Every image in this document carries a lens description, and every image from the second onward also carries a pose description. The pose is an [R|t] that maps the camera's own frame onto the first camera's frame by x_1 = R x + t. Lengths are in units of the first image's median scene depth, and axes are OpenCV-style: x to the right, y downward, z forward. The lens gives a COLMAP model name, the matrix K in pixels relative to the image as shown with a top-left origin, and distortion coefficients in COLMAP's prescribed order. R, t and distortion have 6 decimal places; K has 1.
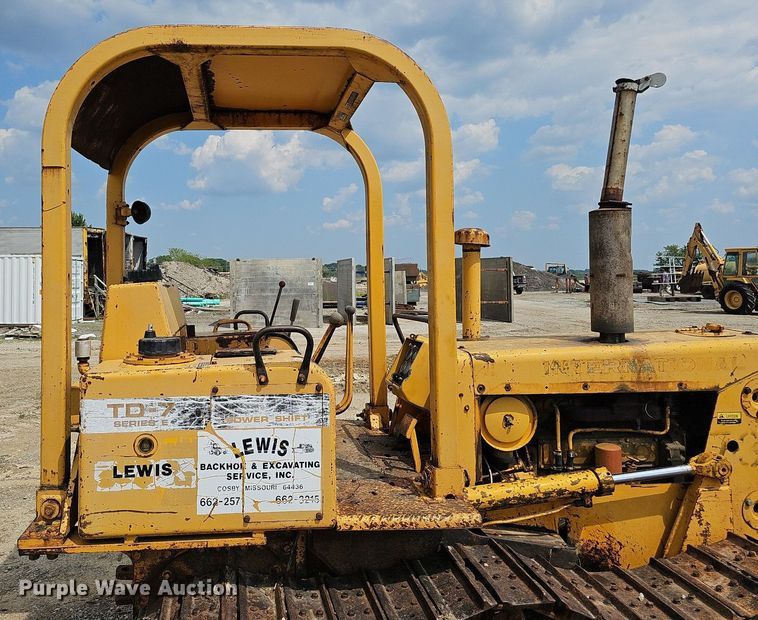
lens RADIAL K [[625.0, 0, 294.3], [0, 625.0, 265.9], [0, 0, 1]] dist [0.050373, -0.044822]
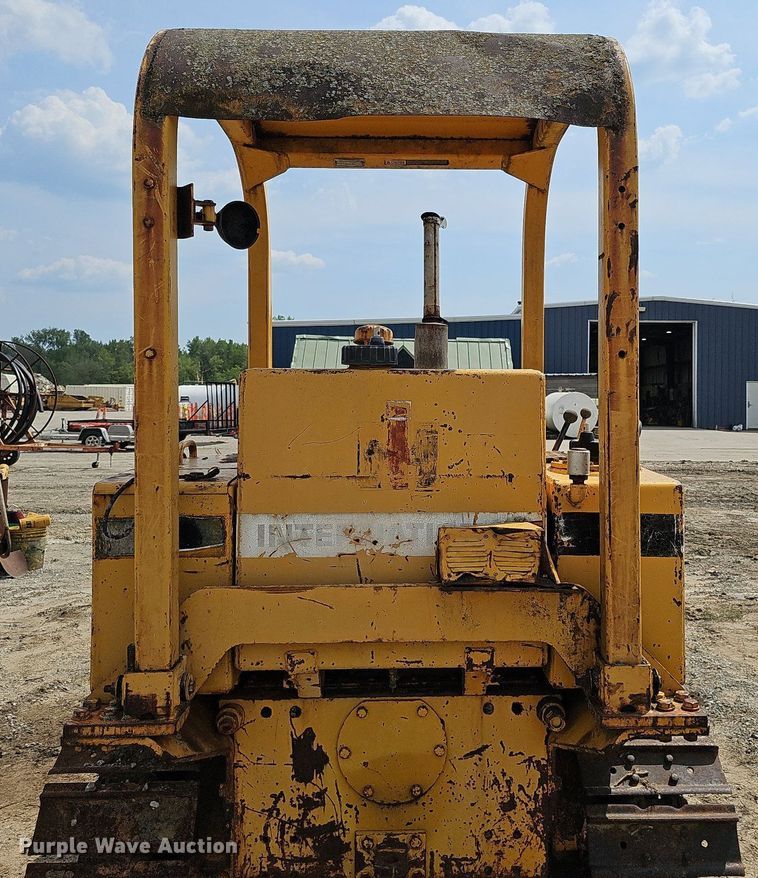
lens RADIAL K [[831.2, 0, 439.1], [0, 831.2, 397.3], [0, 0, 1]] dist [0.096020, -0.141687]
pose [[0.046968, 0.011751, 0.998827, -1.246944], [-0.029272, 0.999518, -0.010382, 0.074107], [-0.998467, -0.028750, 0.047289, 1.109967]]
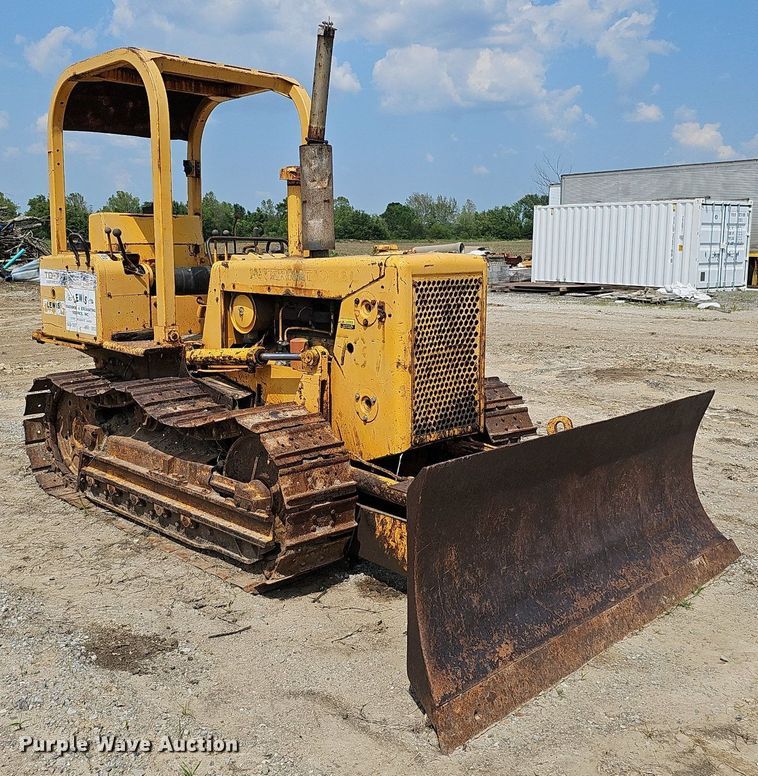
lens RADIAL K [[868.8, 0, 359.1], [0, 868.8, 358.6], [0, 0, 1]] dist [0.115016, -0.335038]
pose [[0.615208, 0.112092, -0.780356, 2.276145], [0.012598, 0.988316, 0.151896, 0.070079], [0.788264, -0.103279, 0.606608, 0.043574]]
